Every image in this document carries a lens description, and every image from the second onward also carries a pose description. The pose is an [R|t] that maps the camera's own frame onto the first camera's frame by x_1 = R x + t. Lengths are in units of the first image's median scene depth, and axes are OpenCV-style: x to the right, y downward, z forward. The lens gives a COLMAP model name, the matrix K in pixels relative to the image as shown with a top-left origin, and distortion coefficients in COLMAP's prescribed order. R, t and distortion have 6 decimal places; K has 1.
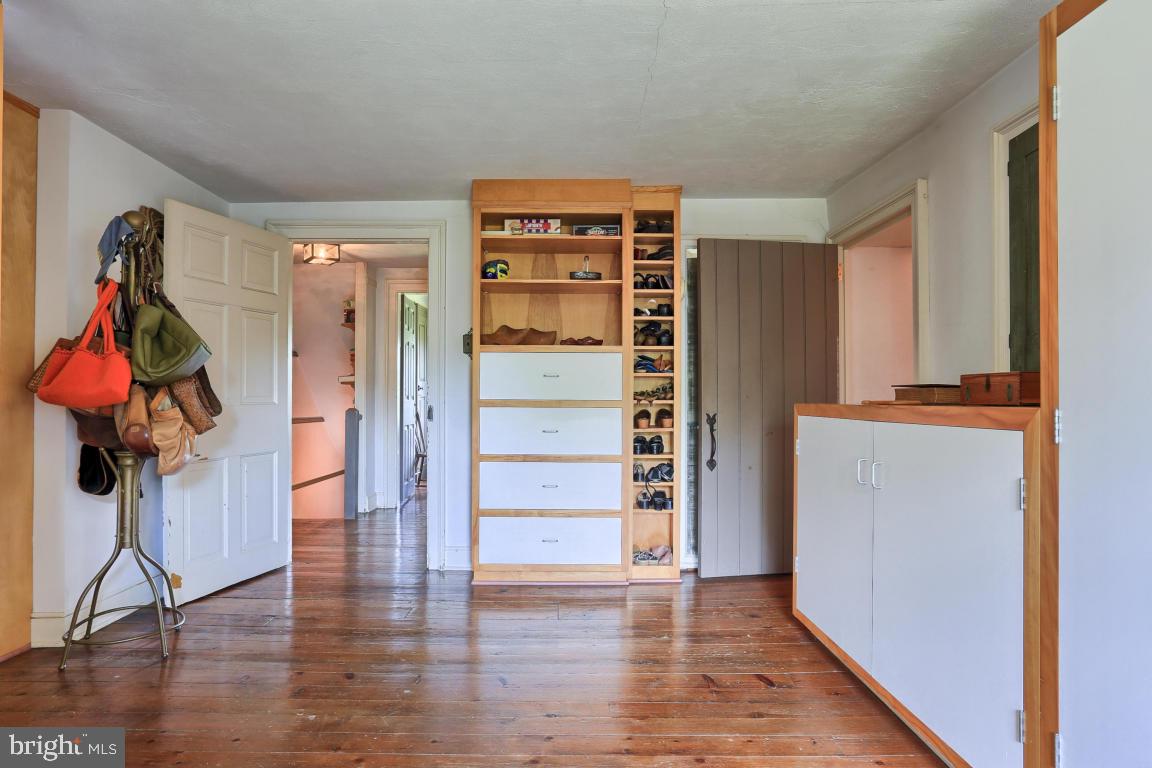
lens RADIAL K [[675.6, 0, 572.2], [0, 675.6, 391.5], [0, 0, 1]] dist [0.001038, 0.001510]
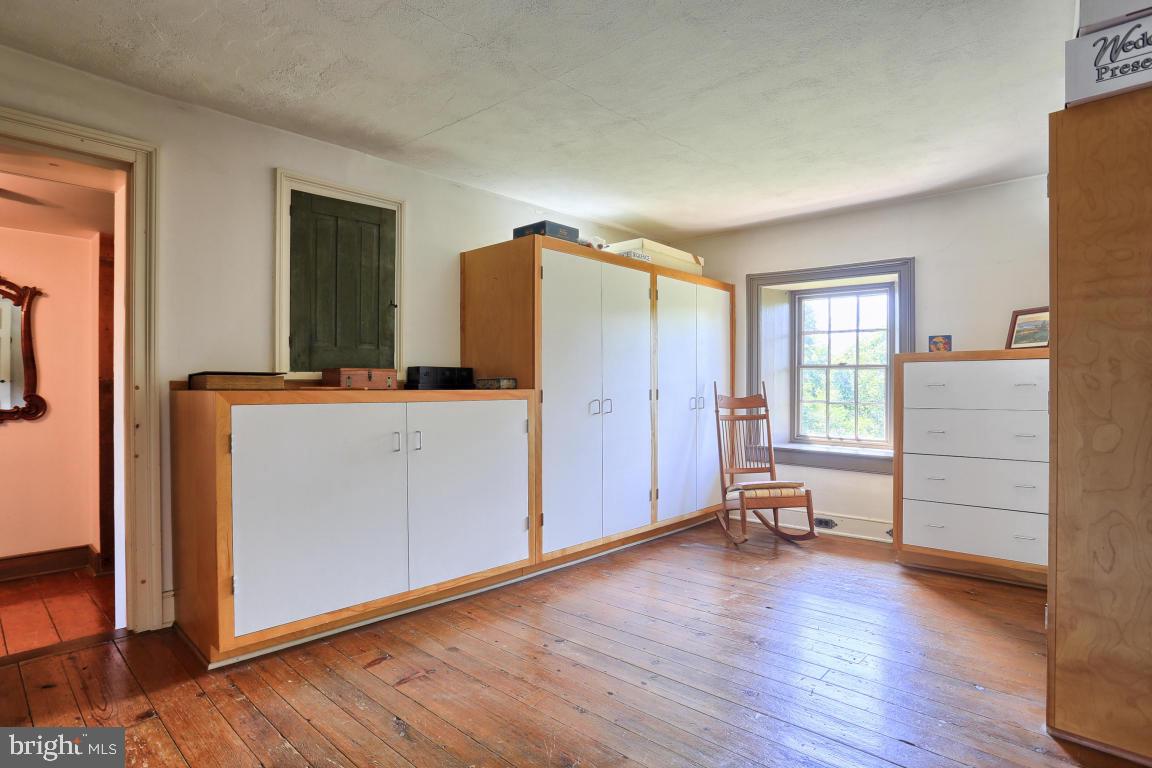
lens RADIAL K [[601.6, 0, 571.3], [0, 601.6, 386.0], [0, 0, 1]] dist [-0.001381, -0.000052]
pose [[-0.717684, -0.000745, 0.696369, -0.573455], [-0.011462, 0.999877, -0.010744, 0.017522], [-0.696275, -0.015693, -0.717604, 1.495884]]
